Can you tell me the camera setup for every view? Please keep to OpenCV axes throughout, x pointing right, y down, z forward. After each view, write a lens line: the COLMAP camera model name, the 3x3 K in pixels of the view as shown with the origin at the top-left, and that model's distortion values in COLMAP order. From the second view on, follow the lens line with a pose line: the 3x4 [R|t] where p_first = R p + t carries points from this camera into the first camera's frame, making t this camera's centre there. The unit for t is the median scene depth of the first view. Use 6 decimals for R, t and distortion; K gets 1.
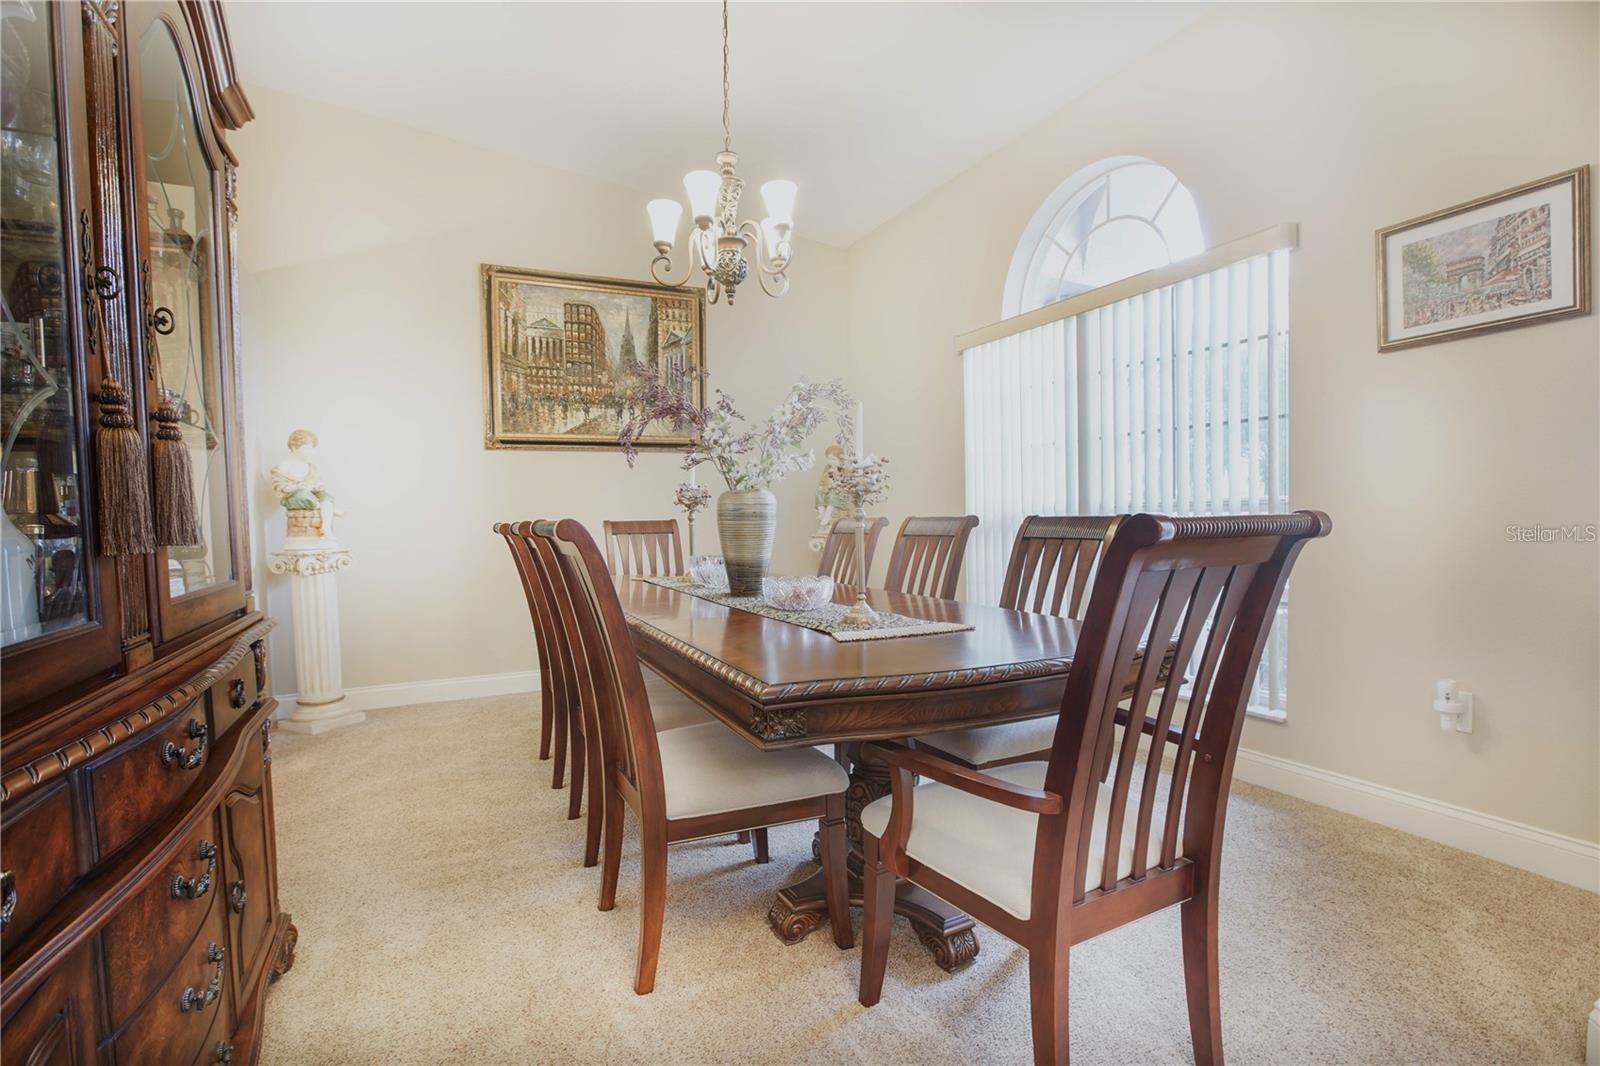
lens RADIAL K [[797.4, 0, 794.6], [0, 797.4, 509.1], [0, 0, 1]] dist [-0.000297, 0.000839]
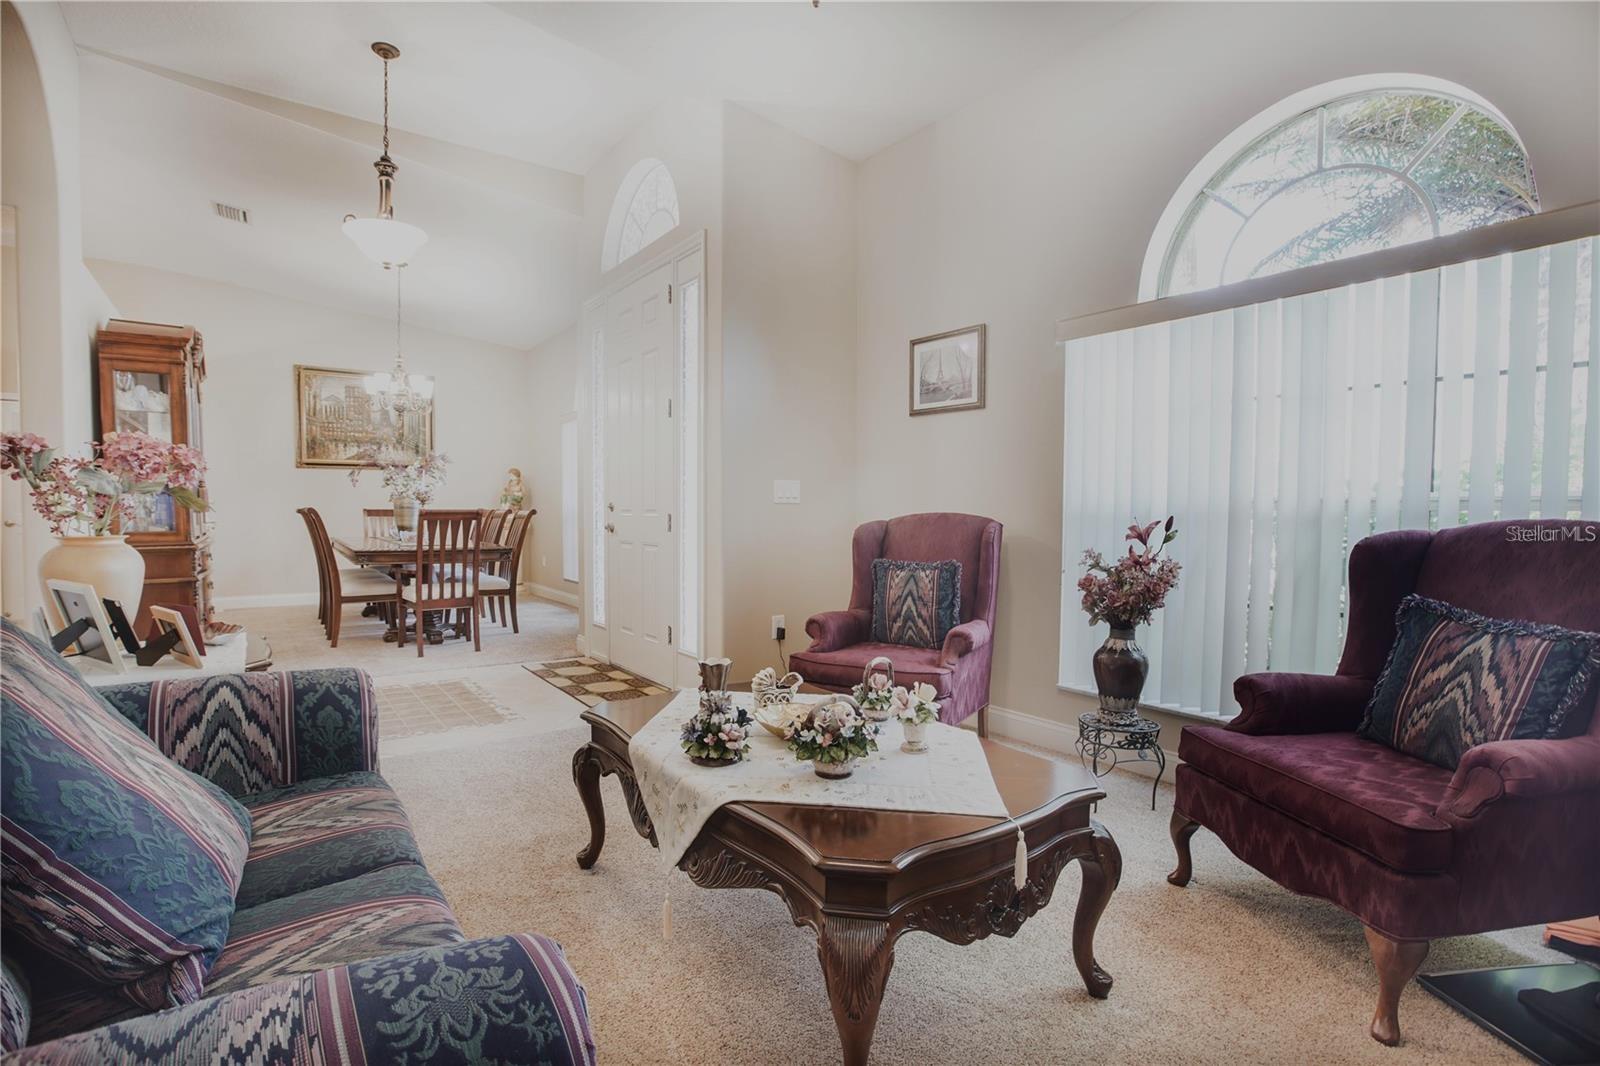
lens RADIAL K [[732.5, 0, 786.7], [0, 732.5, 540.2], [0, 0, 1]] dist [-0.057928, 0.019554]
pose [[0.978341, 0.016779, 0.206319, 0.356320], [-0.026739, 0.998603, 0.045581, -0.014064], [-0.205266, -0.050110, 0.977422, -0.796390]]
